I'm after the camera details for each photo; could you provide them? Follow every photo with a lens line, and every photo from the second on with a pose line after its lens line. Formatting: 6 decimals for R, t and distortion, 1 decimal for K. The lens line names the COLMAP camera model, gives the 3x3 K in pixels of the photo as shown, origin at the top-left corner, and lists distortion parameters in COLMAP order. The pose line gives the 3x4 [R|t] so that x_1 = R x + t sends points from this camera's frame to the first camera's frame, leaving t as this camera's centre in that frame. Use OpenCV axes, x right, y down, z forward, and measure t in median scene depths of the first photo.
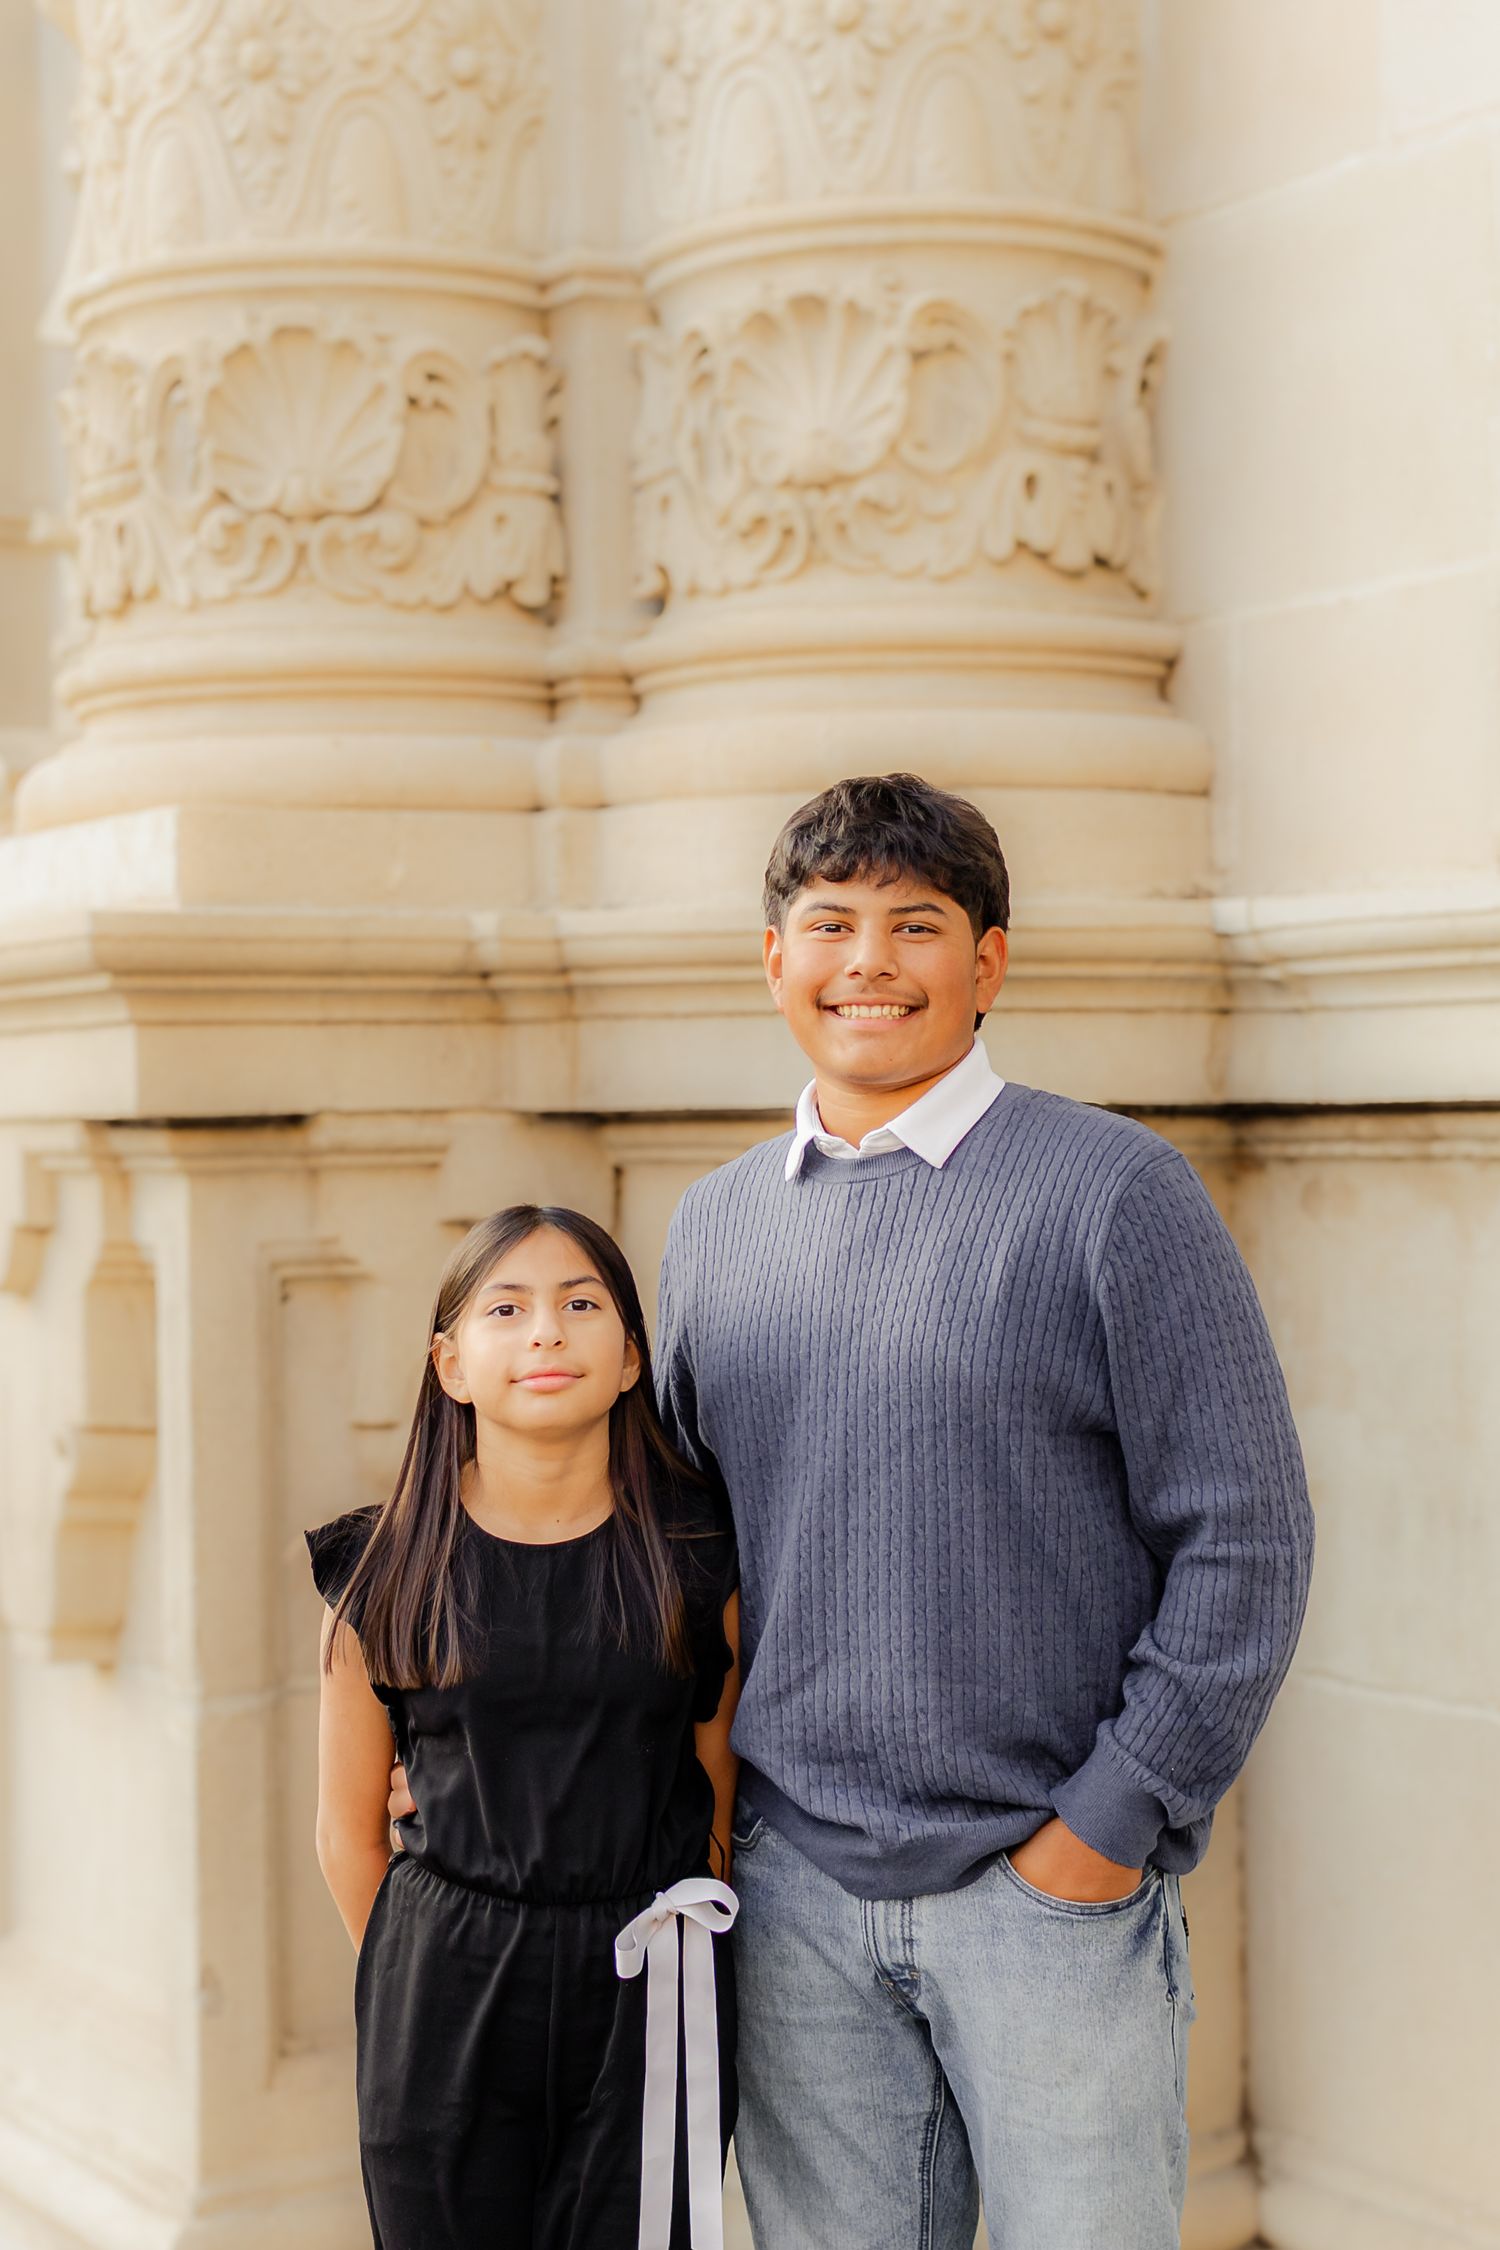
lens RADIAL K [[3489.4, 0, 701.0], [0, 3489.4, 1158.9], [0, 0, 1]] dist [0.161154, -0.557671]
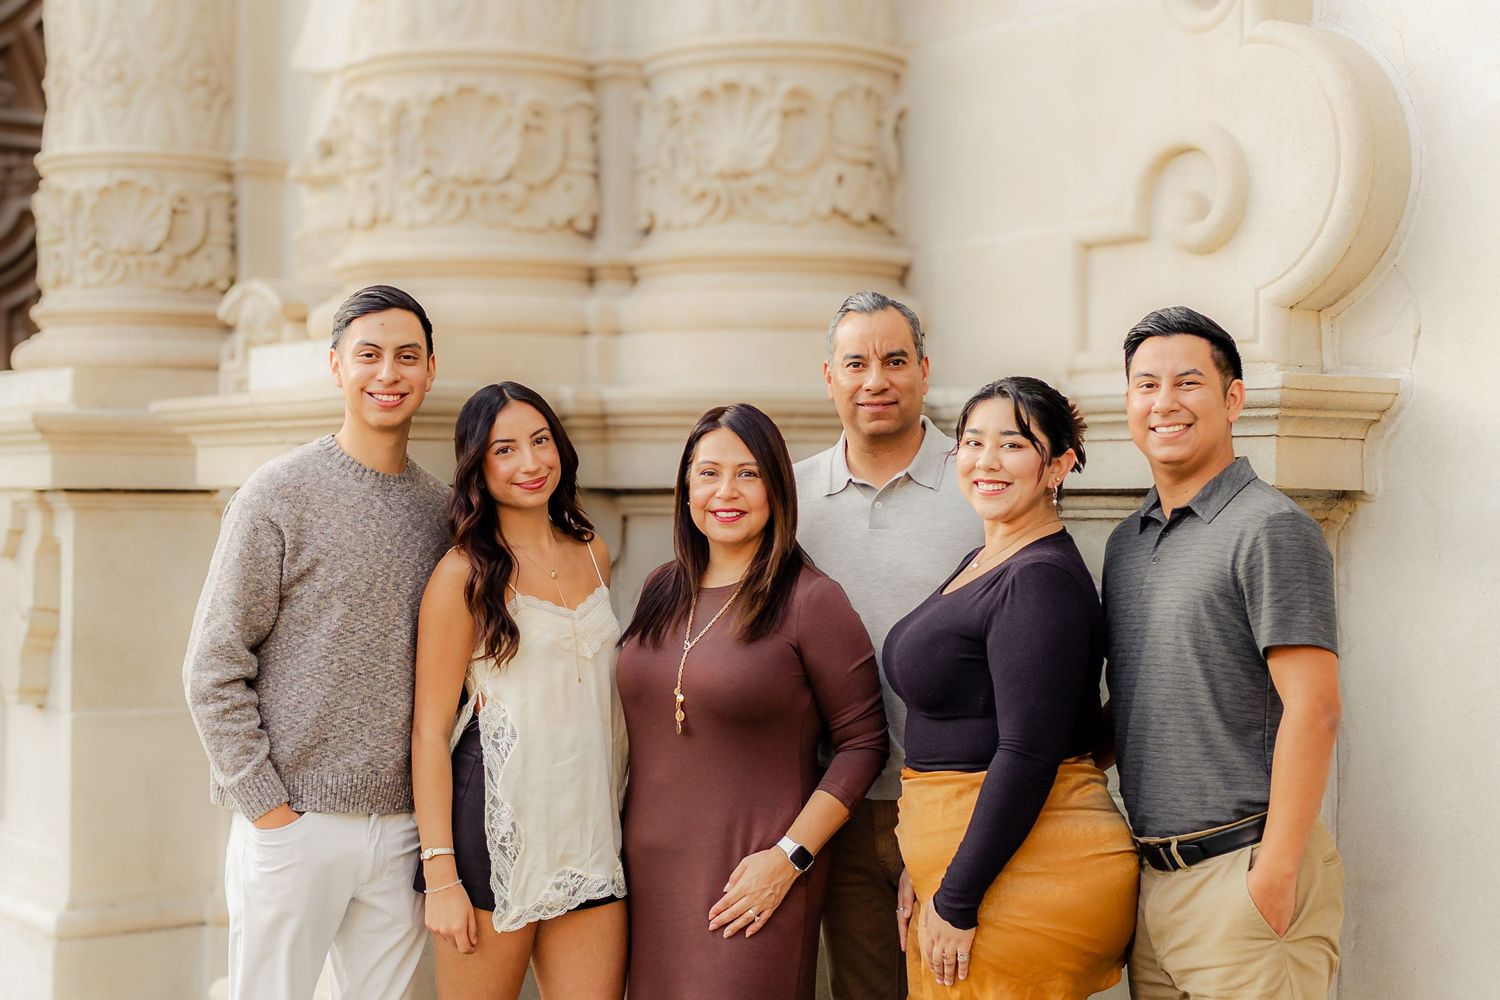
lens RADIAL K [[2317.3, 0, 674.5], [0, 2317.3, 502.9], [0, 0, 1]] dist [0.174521, -0.707501]
pose [[0.998208, 0.019678, 0.056509, -0.069417], [-0.018891, 0.999717, -0.014430, 0.012640], [-0.056777, 0.013336, 0.998298, -0.306500]]
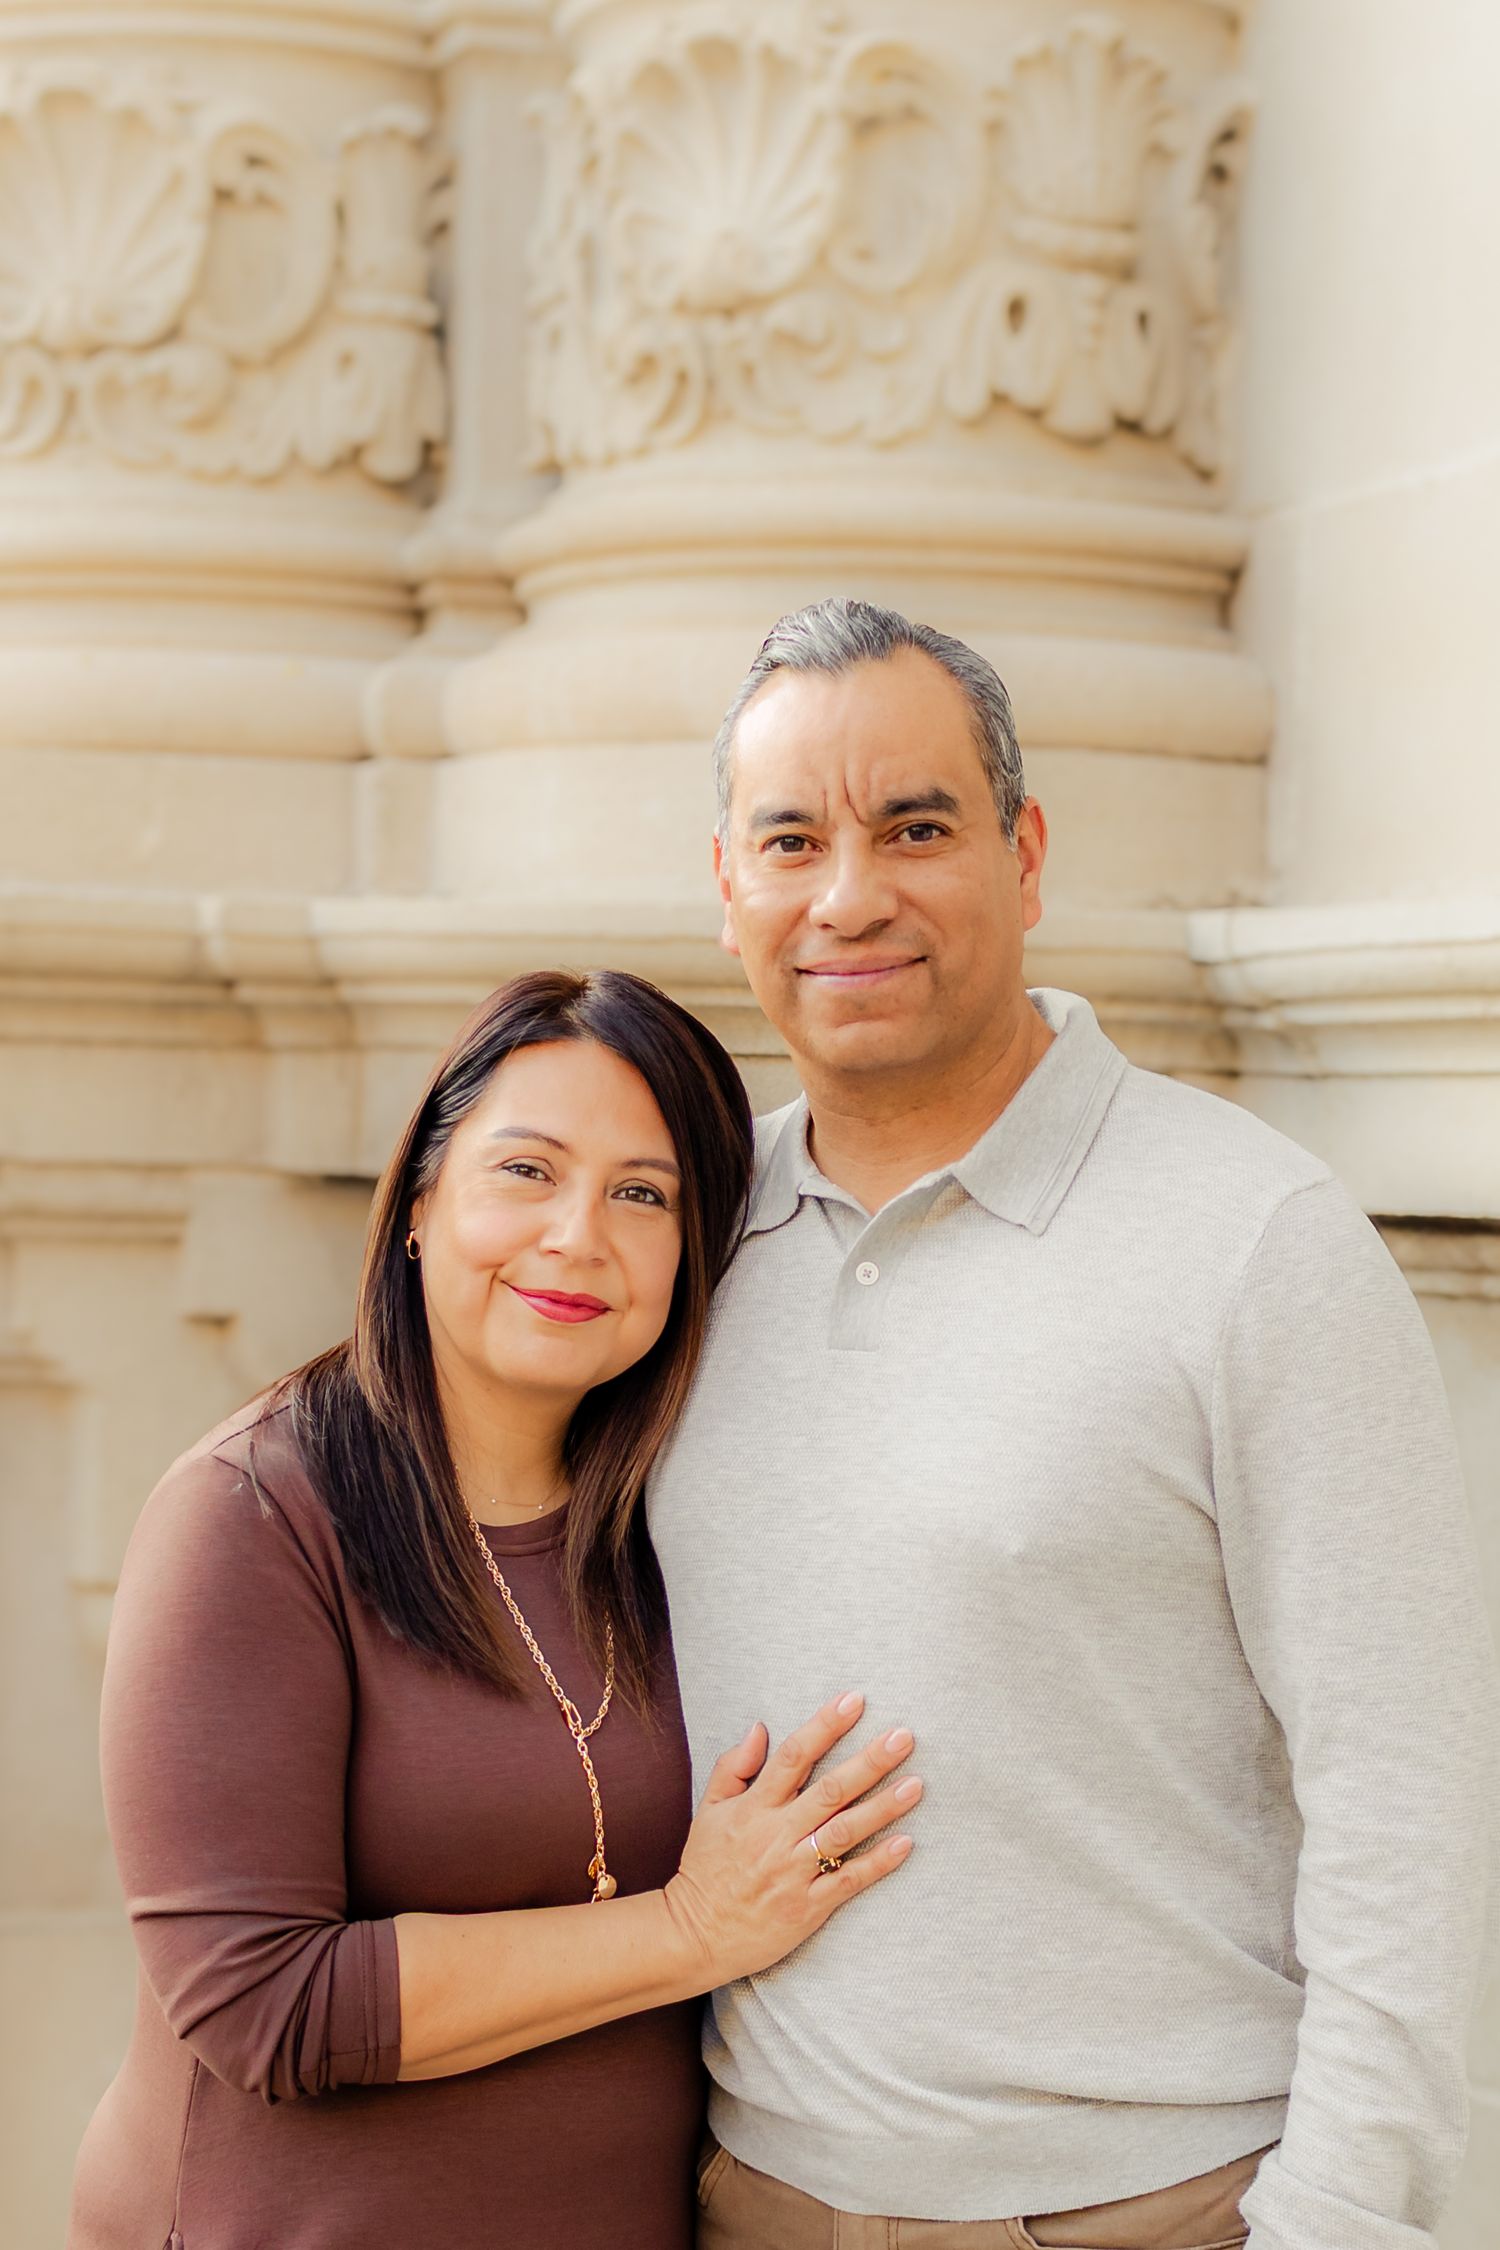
lens RADIAL K [[3790.6, 0, 805.7], [0, 3790.6, 1354.5], [0, 0, 1]] dist [0.062318, -0.083910]
pose [[0.984399, 0.052519, -0.167931, 0.186635], [-0.043024, 0.997289, 0.059687, -0.026804], [0.170610, -0.051531, 0.983990, 0.226393]]
